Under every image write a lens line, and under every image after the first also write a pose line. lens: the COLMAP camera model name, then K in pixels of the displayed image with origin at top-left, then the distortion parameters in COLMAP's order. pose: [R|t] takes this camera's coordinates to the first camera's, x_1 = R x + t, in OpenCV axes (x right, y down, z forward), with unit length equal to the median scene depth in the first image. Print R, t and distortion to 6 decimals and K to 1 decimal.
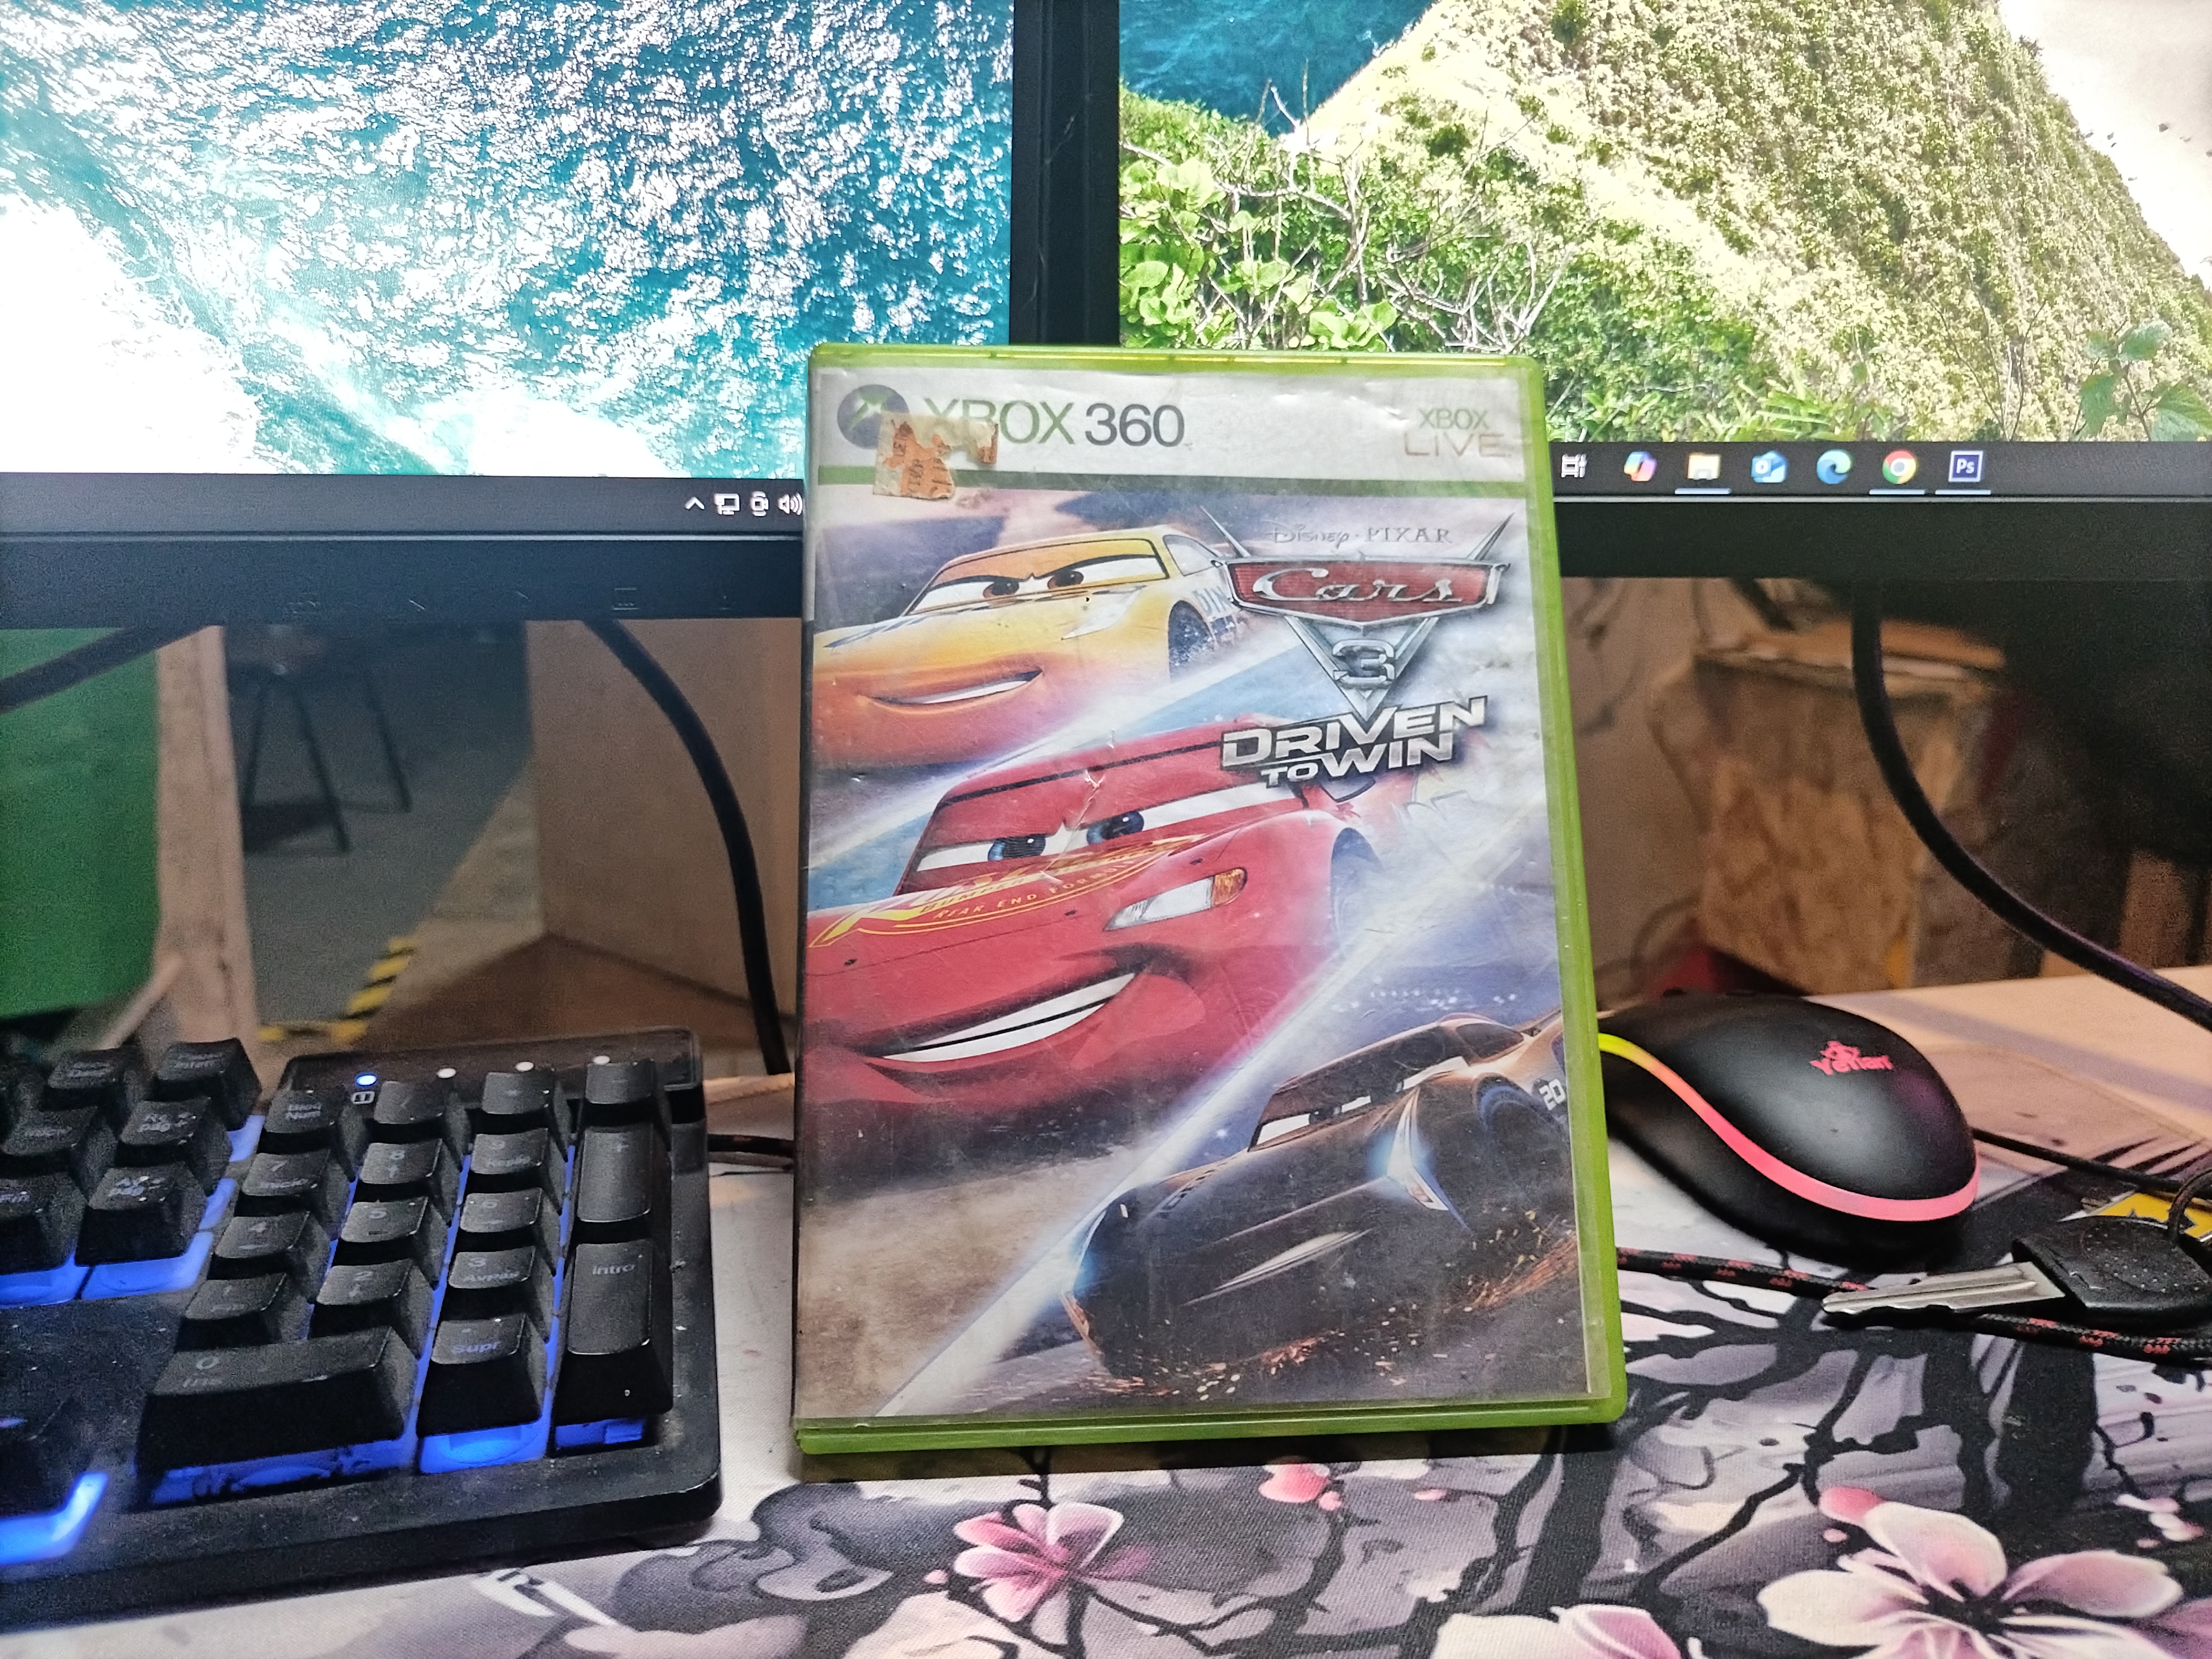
lens RADIAL K [[1661.3, 0, 1126.4], [0, 1661.3, 808.0], [0, 0, 1]] dist [-0.001225, -0.017203]
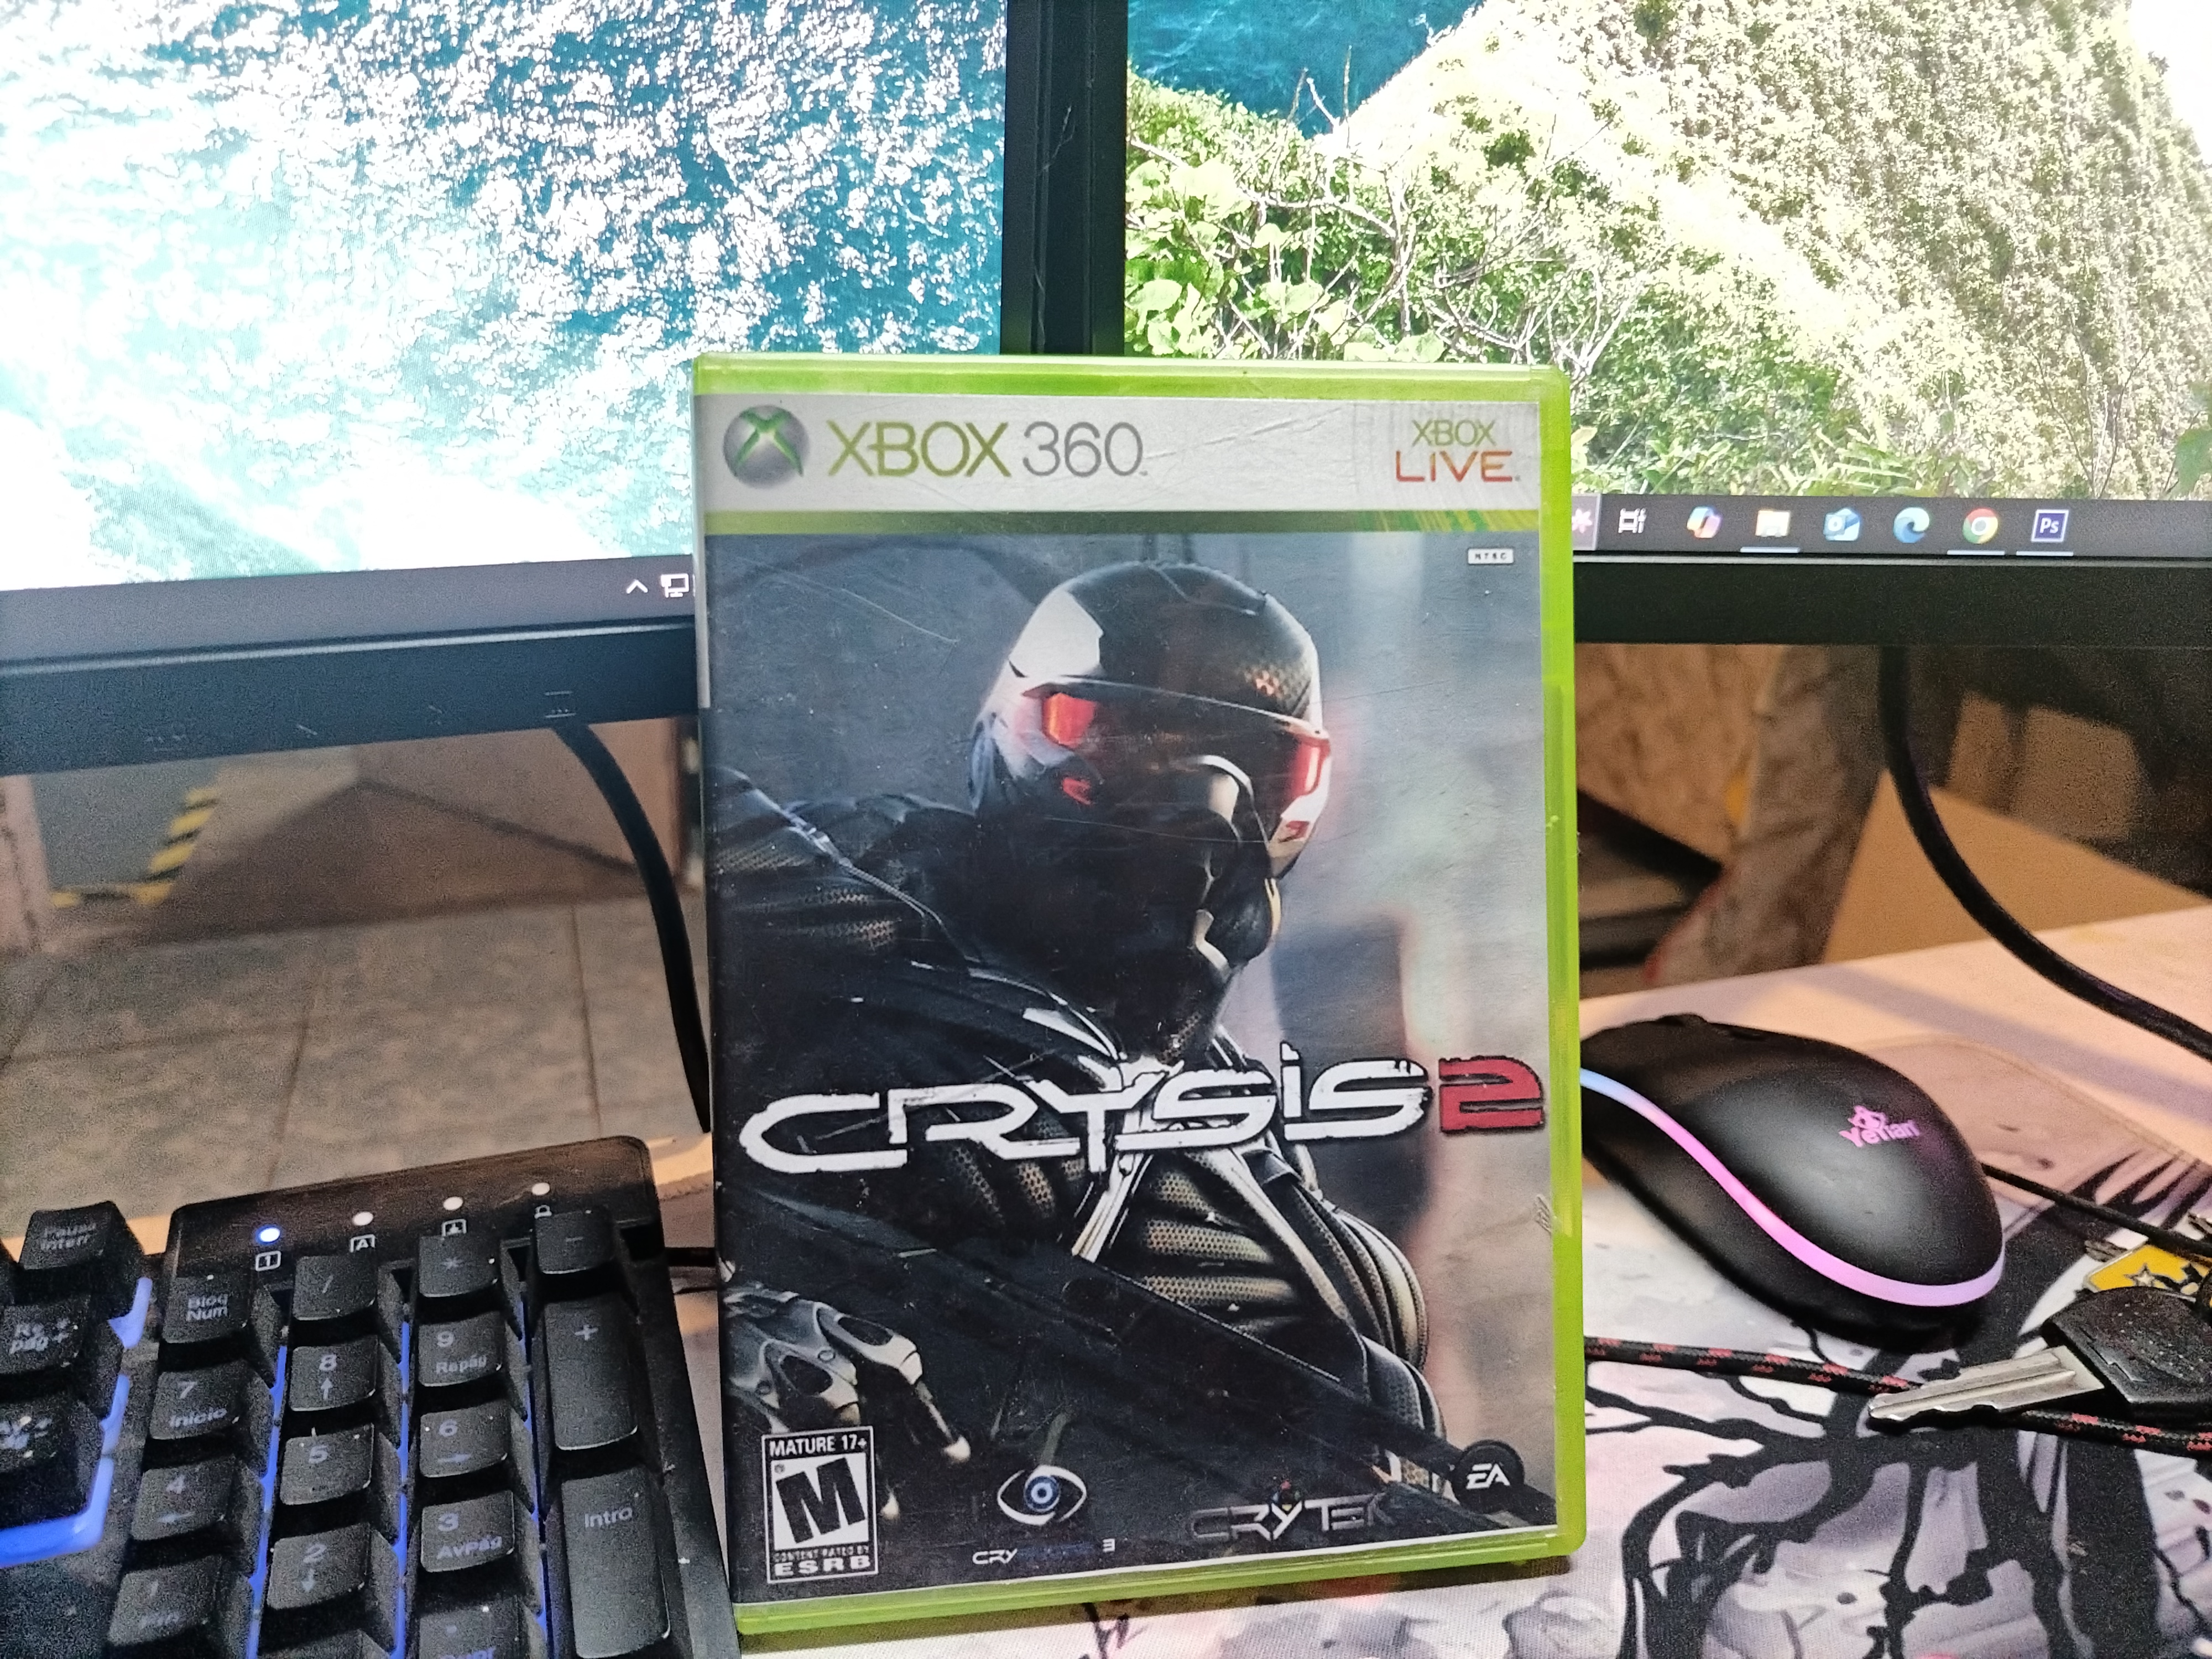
lens RADIAL K [[1661.3, 0, 1125.2], [0, 1661.3, 813.7], [0, 0, 1]] dist [-0.001225, -0.017203]
pose [[0.994602, -0.023461, 0.101079, -0.104811], [0.011286, 0.992785, 0.119374, -0.171847], [-0.103150, -0.117589, 0.987691, 0.134335]]
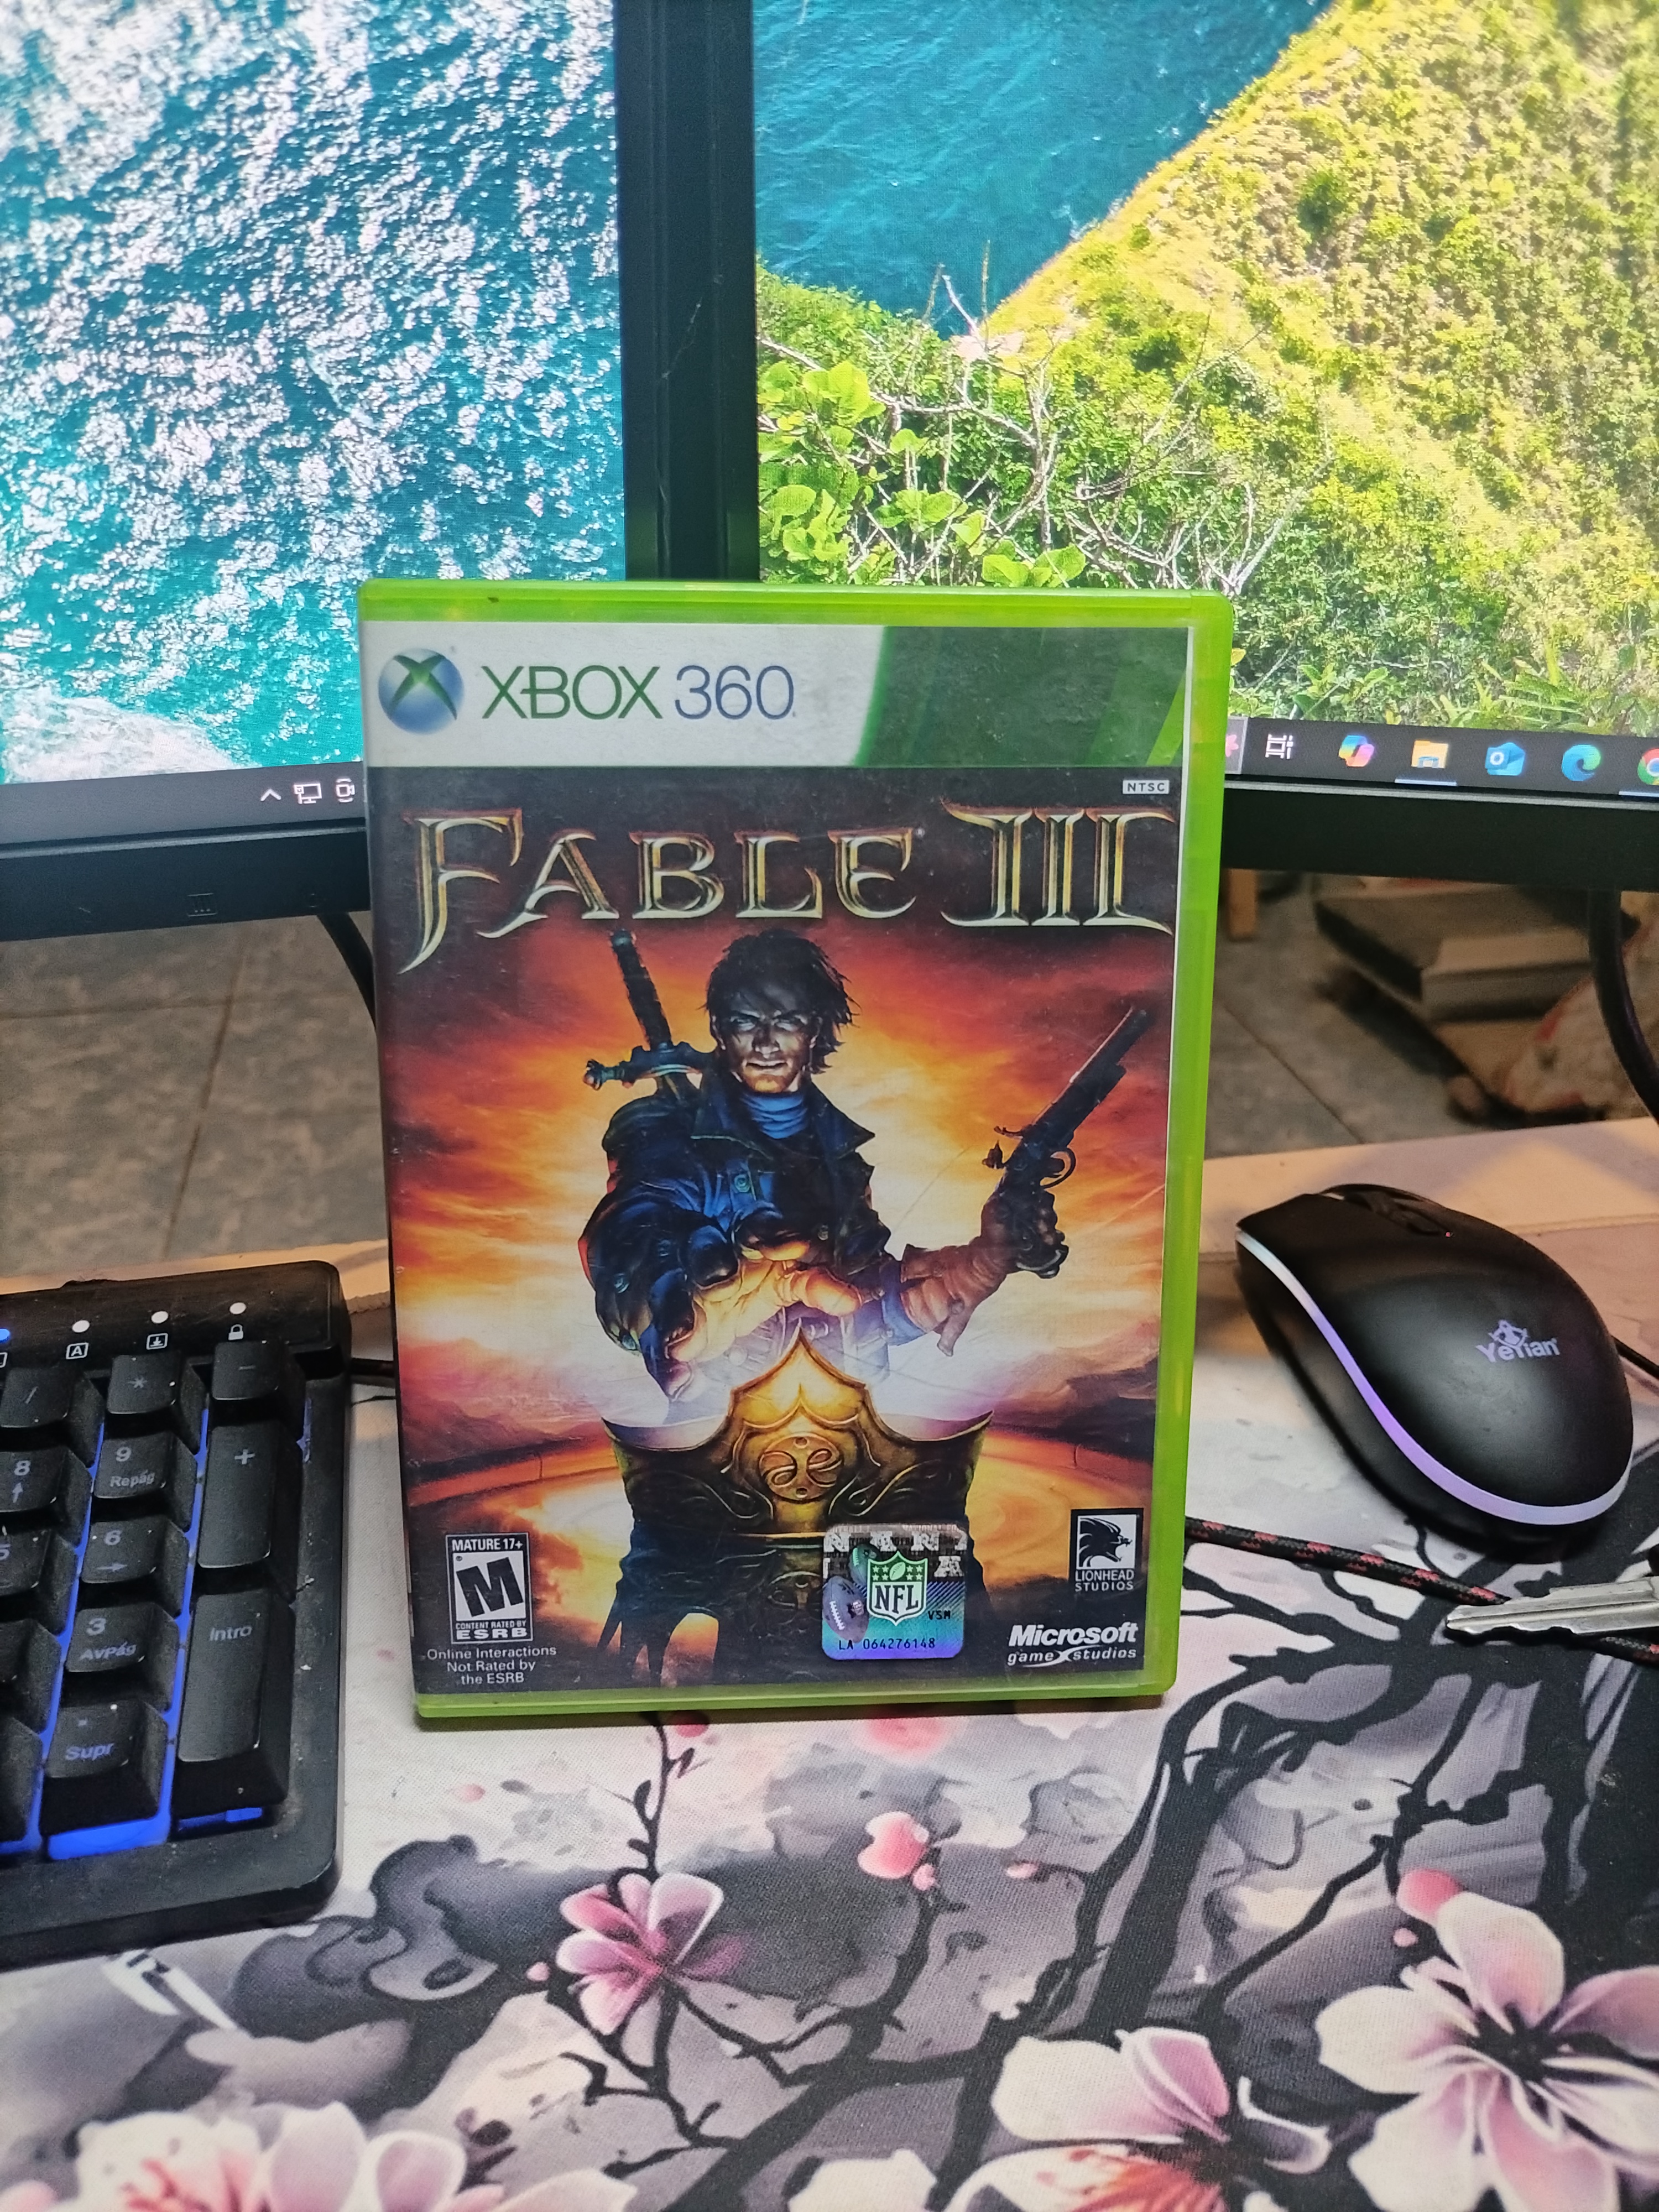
lens RADIAL K [[1661.3, 0, 841.2], [0, 1661.3, 1093.2], [0, 0, 1]] dist [-0.001225, -0.017203]
pose [[0.999448, 0.025201, -0.021636, 0.068699], [-0.017911, 0.957497, 0.287886, -0.299995], [0.027971, -0.287339, 0.957420, 0.121085]]
